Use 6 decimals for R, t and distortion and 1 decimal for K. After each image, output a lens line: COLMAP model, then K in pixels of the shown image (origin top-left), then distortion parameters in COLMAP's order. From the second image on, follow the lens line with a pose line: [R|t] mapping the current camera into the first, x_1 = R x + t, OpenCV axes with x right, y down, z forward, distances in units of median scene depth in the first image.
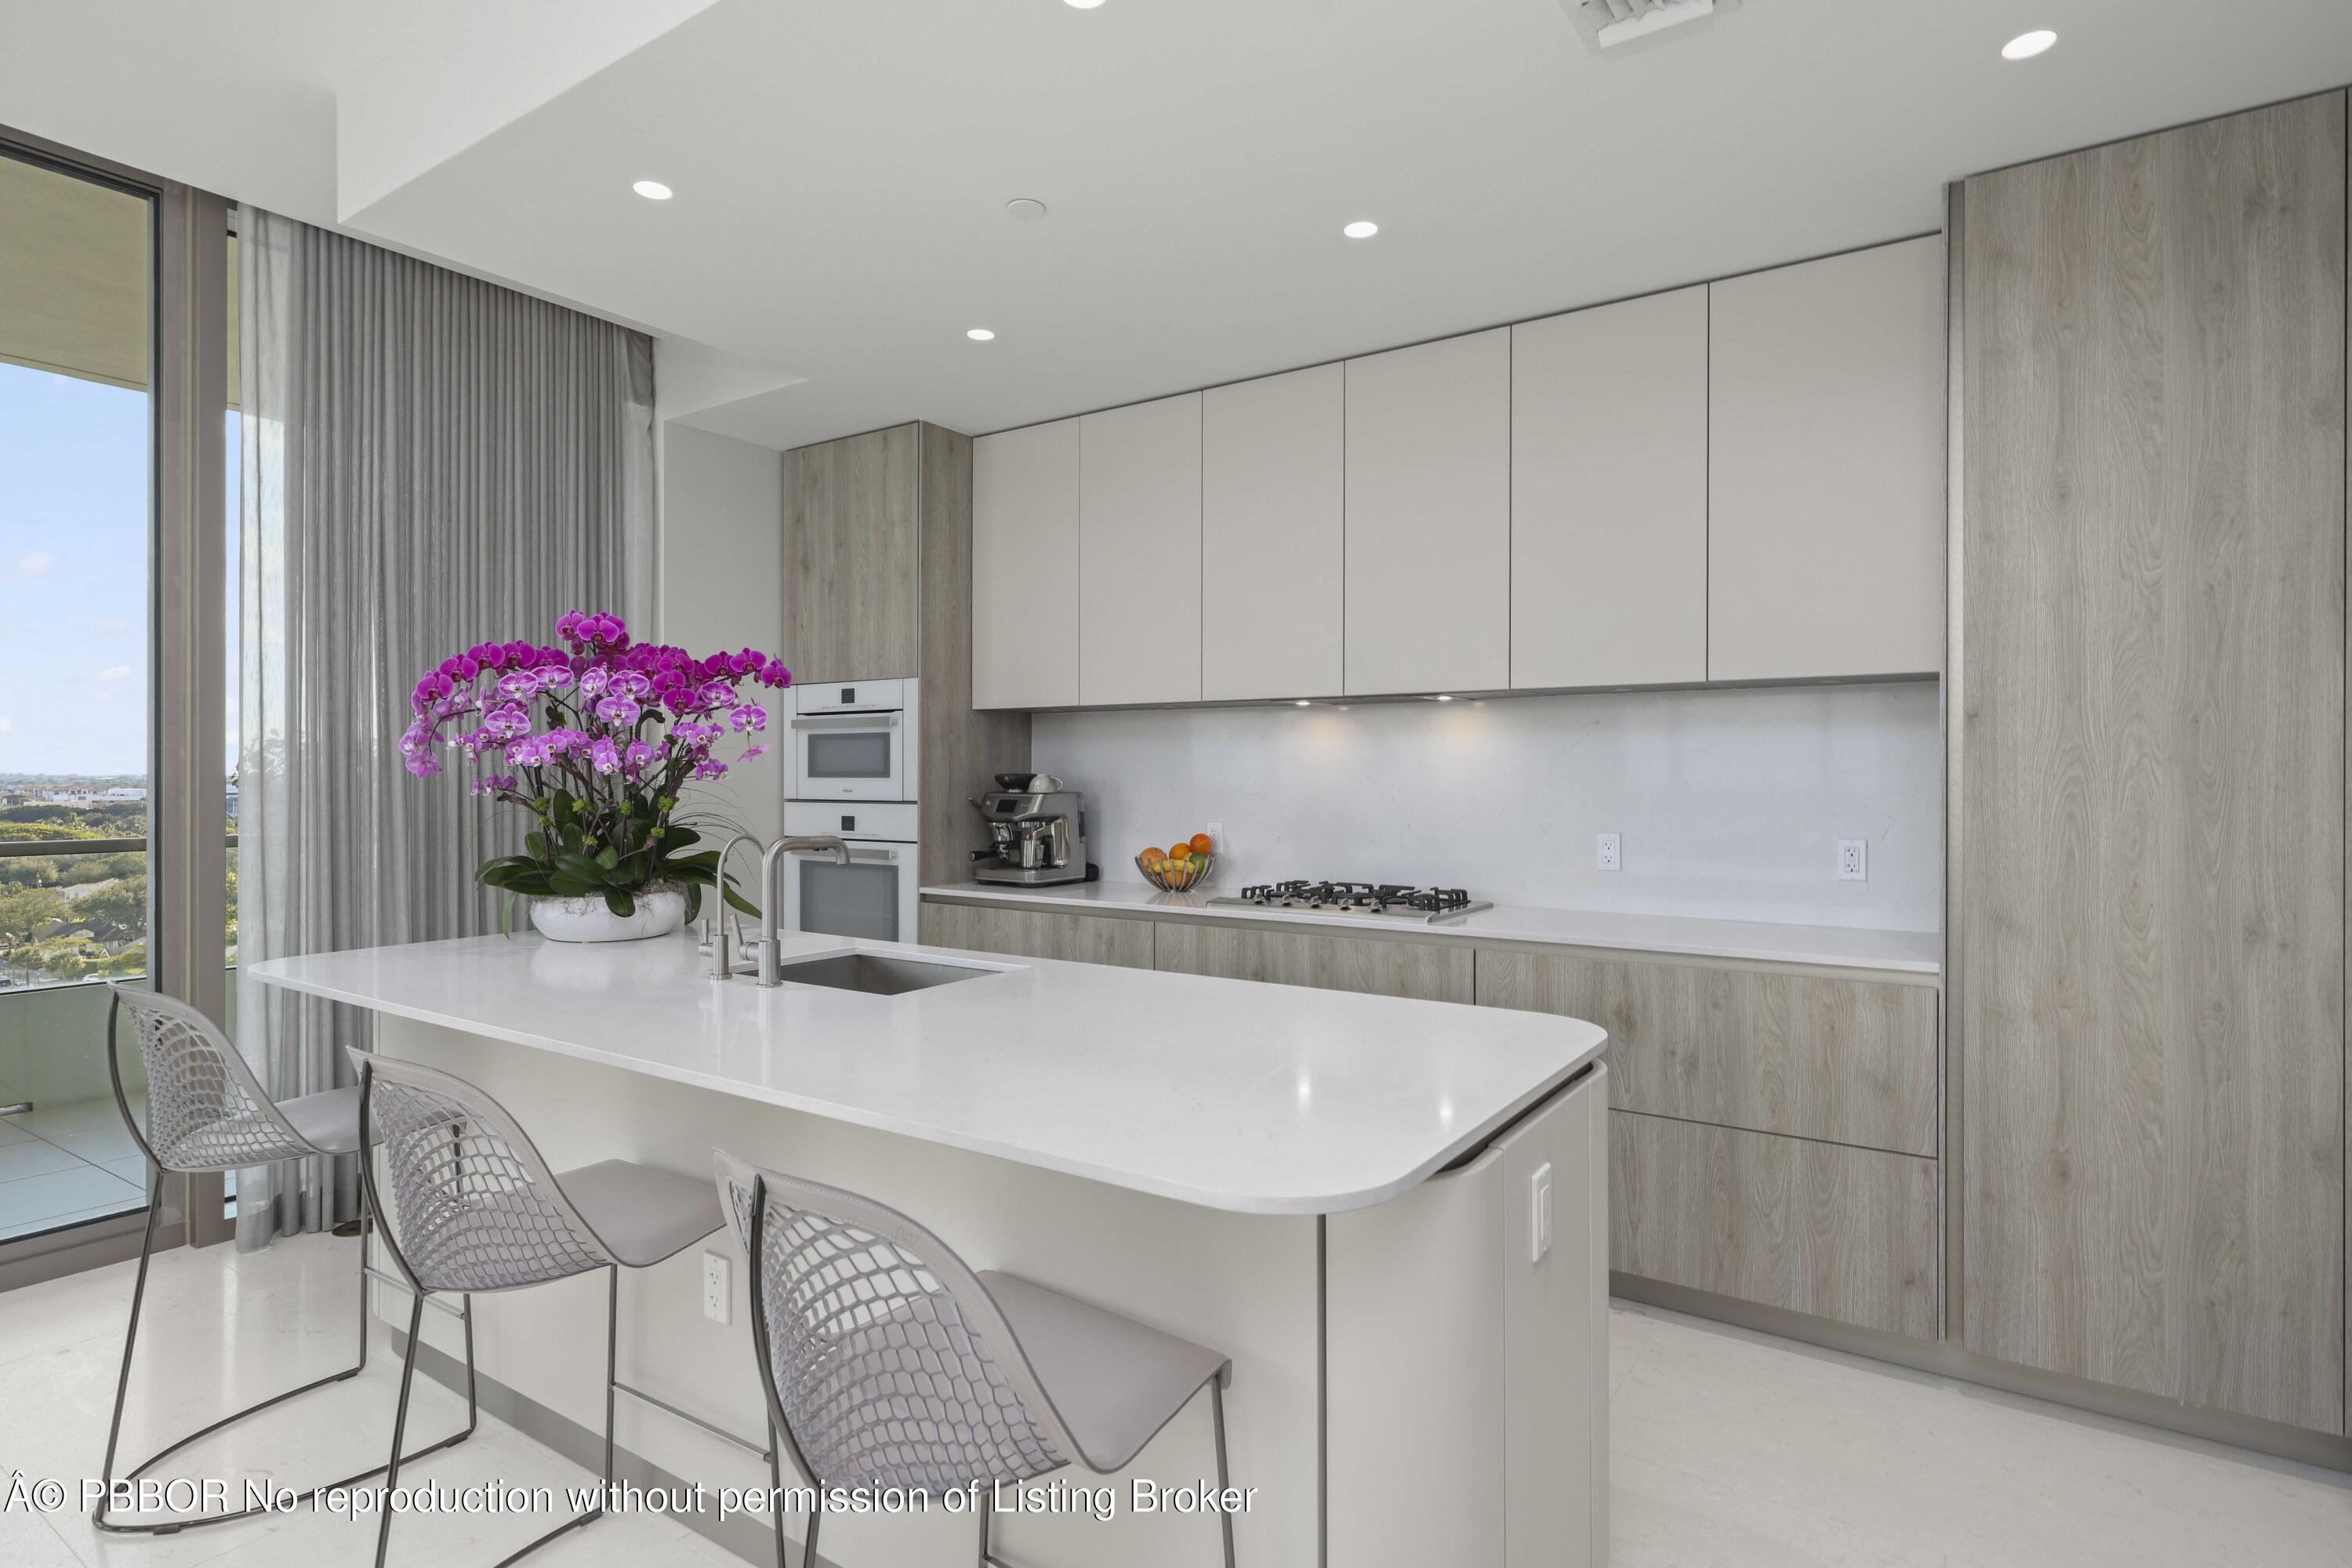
lens RADIAL K [[1214.5, 0, 1180.3], [0, 1214.5, 782.8], [0, 0, 1]] dist [0.015748, -0.000175]
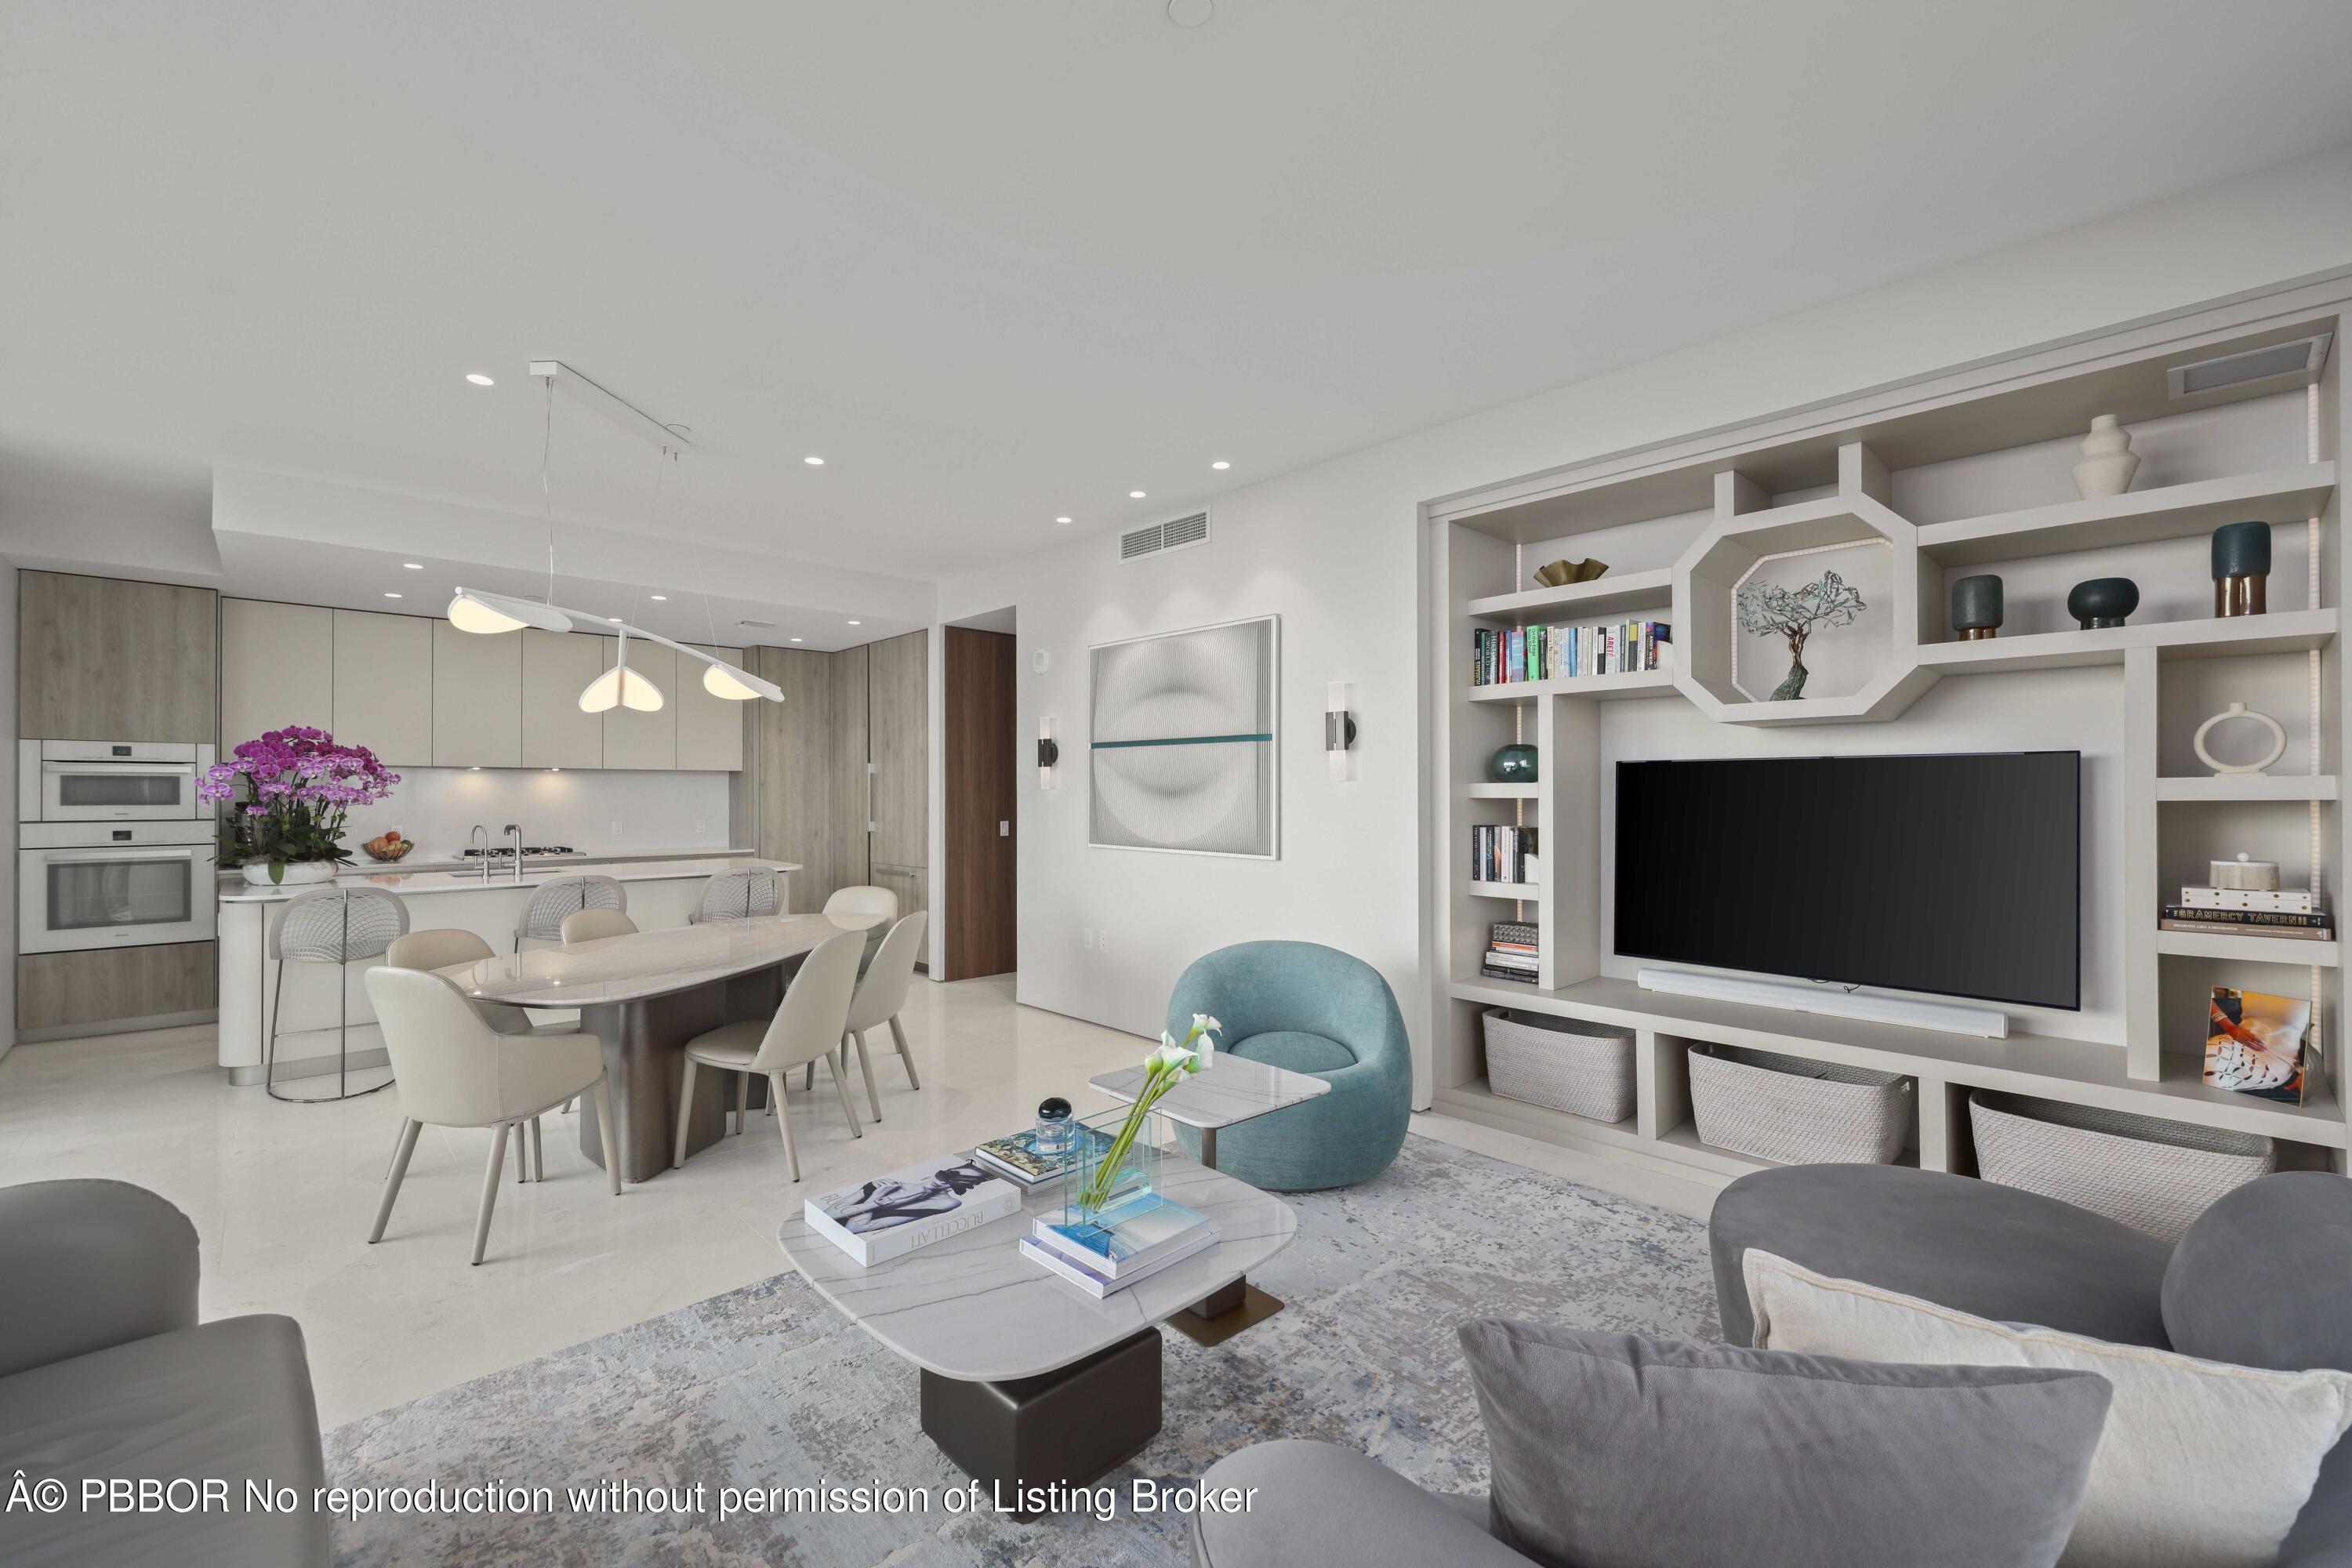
lens RADIAL K [[1002.3, 0, 1180.0], [0, 1002.3, 785.6], [0, 0, 1]] dist [0.003178, -0.002142]
pose [[0.231537, 0.003126, 0.972821, -1.189277], [0.003883, 0.999984, -0.004138, -0.018114], [-0.972818, 0.004736, 0.231521, -0.570424]]
